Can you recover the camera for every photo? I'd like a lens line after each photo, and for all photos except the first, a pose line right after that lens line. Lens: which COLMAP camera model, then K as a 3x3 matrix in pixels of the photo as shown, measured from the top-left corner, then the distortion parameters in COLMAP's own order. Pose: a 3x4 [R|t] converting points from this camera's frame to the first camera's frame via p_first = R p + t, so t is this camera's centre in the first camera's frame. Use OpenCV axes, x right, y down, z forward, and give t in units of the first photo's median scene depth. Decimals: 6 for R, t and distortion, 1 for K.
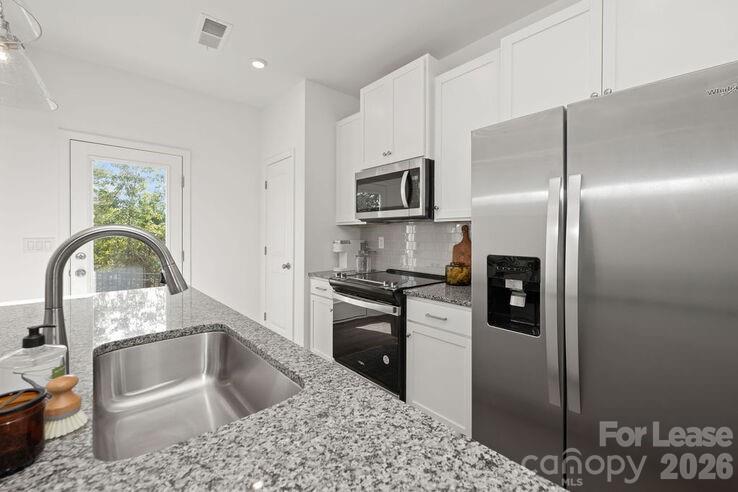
lens RADIAL K [[298.1, 0, 379.2], [0, 298.1, 235.6], [0, 0, 1]] dist [0.002225, -0.000420]
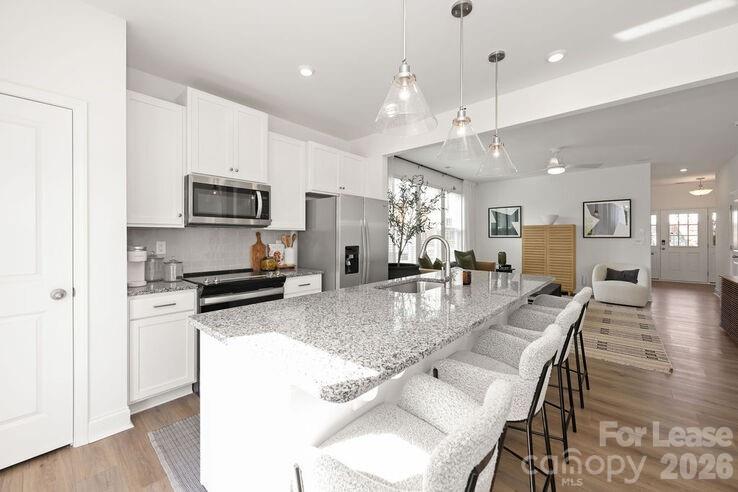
lens RADIAL K [[298.1, 0, 366.6], [0, 298.1, 236.9], [0, 0, 1]] dist [0.002225, -0.000420]
pose [[-0.089841, -0.001476, 0.995955, -1.219966], [0.004993, 0.999986, 0.001933, -0.009123], [-0.995944, 0.005146, -0.089833, 0.591668]]
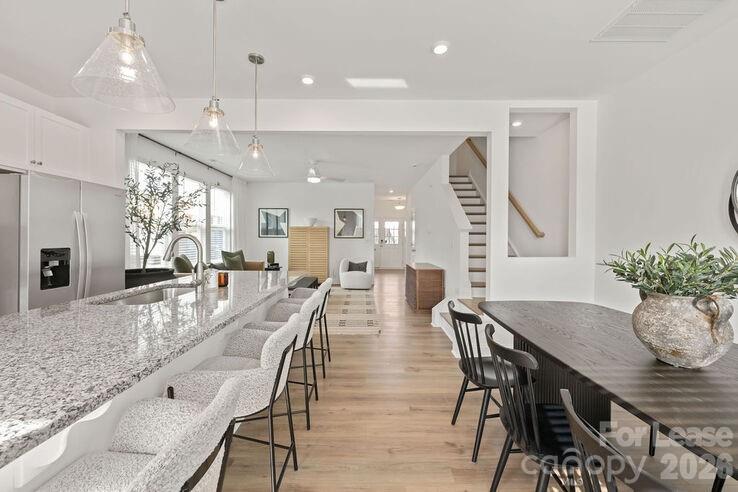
lens RADIAL K [[298.1, 0, 368.6], [0, 298.1, 239.6], [0, 0, 1]] dist [0.002225, -0.000420]
pose [[-0.729713, -0.011561, 0.683655, -1.243755], [-0.004616, 0.999918, 0.011982, -0.008361], [-0.683738, 0.005588, -0.729707, 0.546520]]
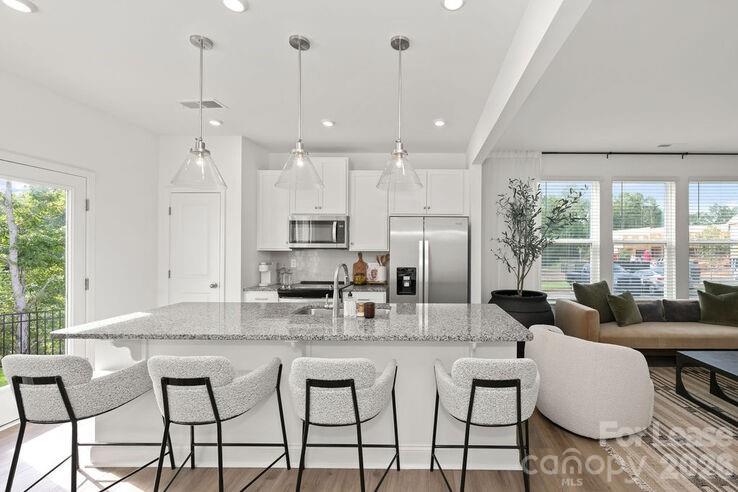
lens RADIAL K [[323.7, 0, 414.3], [0, 323.7, 246.9], [0, 0, 1]] dist [-0.002257, 0.001012]
pose [[0.683874, 0.003246, 0.729593, -0.905532], [-0.000116, 0.999991, -0.004340, -0.057649], [-0.729600, 0.002884, 0.683868, -0.577422]]
